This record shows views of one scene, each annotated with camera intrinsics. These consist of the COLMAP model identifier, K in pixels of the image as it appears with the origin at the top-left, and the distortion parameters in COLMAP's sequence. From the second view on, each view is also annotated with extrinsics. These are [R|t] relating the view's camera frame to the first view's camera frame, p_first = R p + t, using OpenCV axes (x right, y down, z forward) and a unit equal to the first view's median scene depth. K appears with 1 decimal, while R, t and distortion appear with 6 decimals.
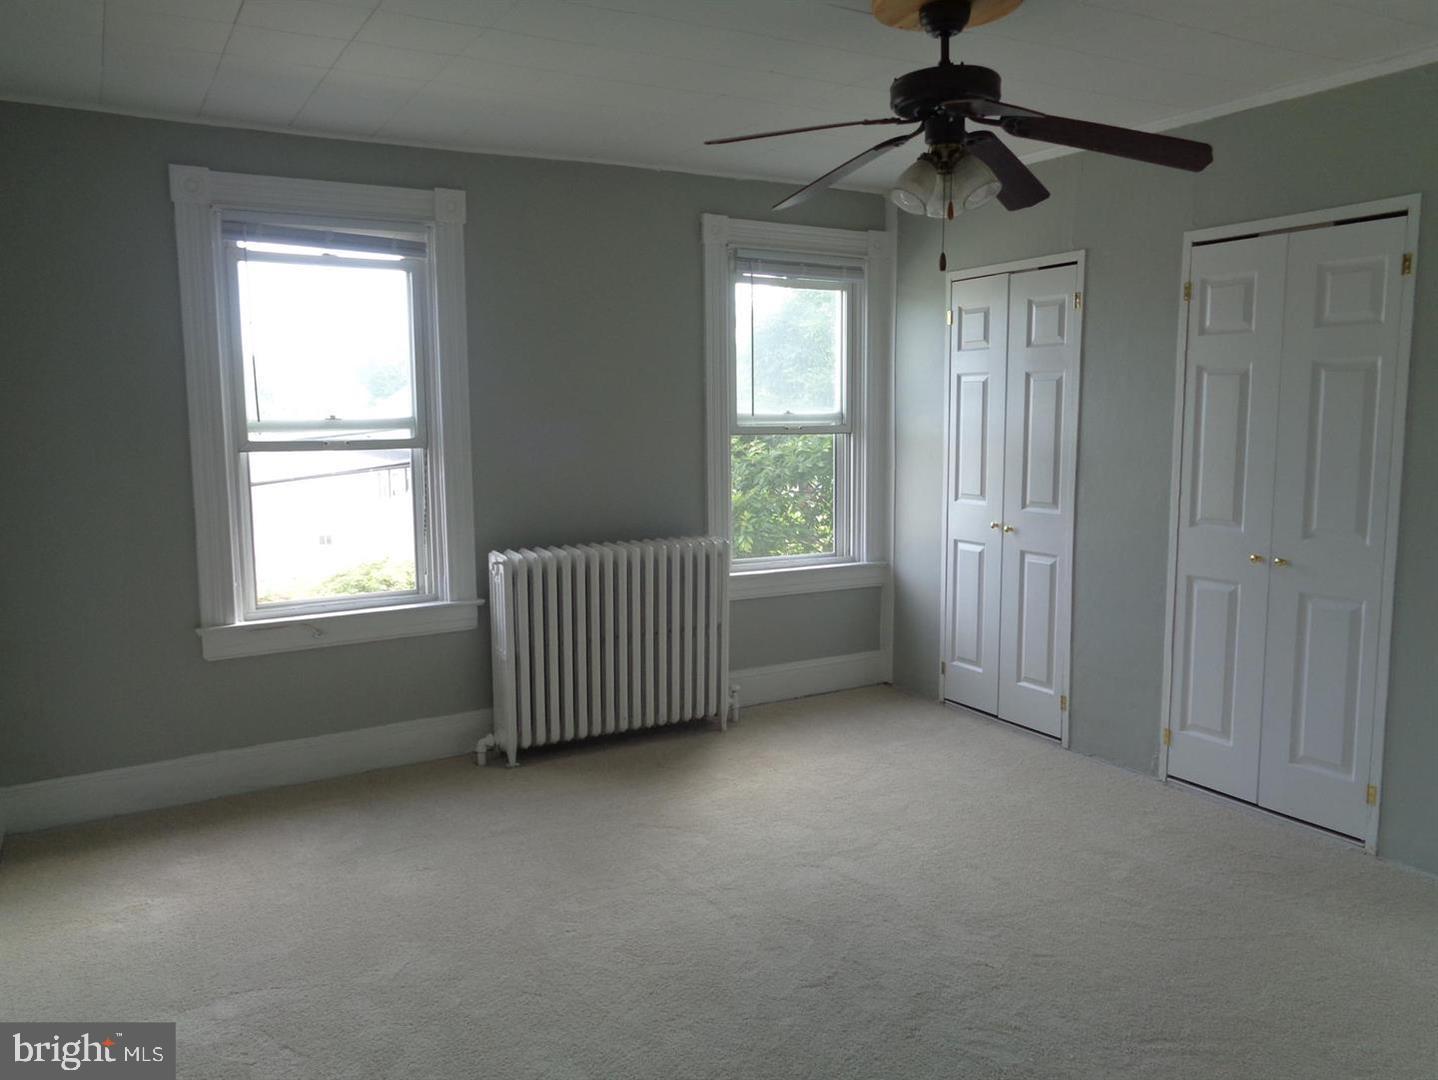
lens RADIAL K [[1112.6, 0, 721.1], [0, 1112.6, 533.8], [0, 0, 1]] dist [0.023892, 0.004057]
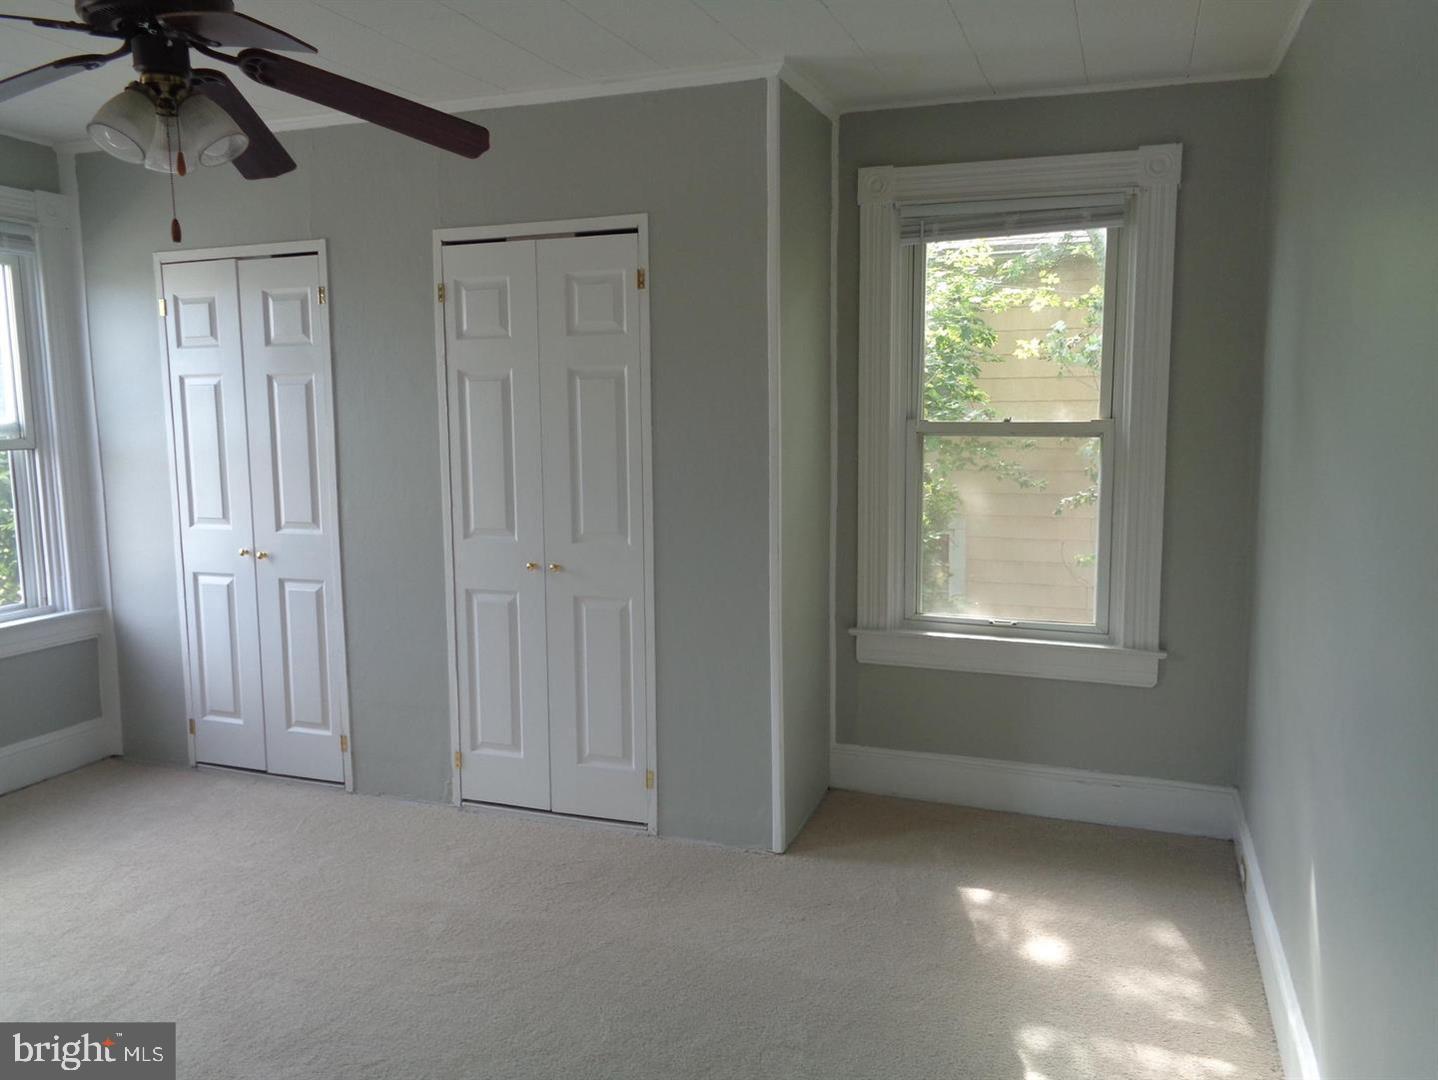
lens RADIAL K [[1112.6, 0, 721.1], [0, 1112.6, 533.8], [0, 0, 1]] dist [0.023892, 0.004057]
pose [[0.779894, -0.077833, 0.621053, -0.002374], [0.079029, 0.996542, 0.025650, -0.017344], [-0.620902, 0.029077, 0.783348, 0.111522]]
